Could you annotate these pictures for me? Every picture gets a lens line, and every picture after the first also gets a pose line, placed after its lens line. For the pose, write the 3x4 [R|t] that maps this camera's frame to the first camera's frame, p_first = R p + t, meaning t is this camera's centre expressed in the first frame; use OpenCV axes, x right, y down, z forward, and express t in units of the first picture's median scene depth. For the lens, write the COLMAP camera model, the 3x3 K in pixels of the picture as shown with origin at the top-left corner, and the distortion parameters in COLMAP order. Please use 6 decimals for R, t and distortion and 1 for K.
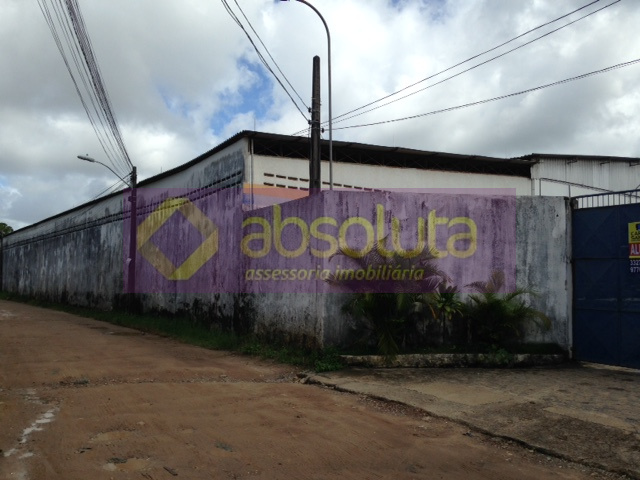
lens RADIAL K [[616.9, 0, 320.0], [0, 616.9, 240.0], [0, 0, 1]] dist [0.255900, -0.394500]
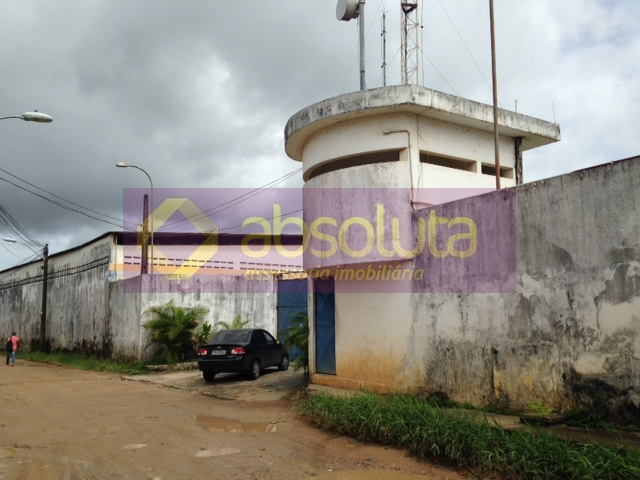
lens RADIAL K [[616.9, 0, 320.0], [0, 616.9, 240.0], [0, 0, 1]] dist [0.255900, -0.394500]
pose [[0.996161, -0.026321, 0.083493, 0.338375], [0.030896, 0.998064, -0.053979, -0.059261], [-0.081910, 0.056351, 0.995045, -0.789350]]
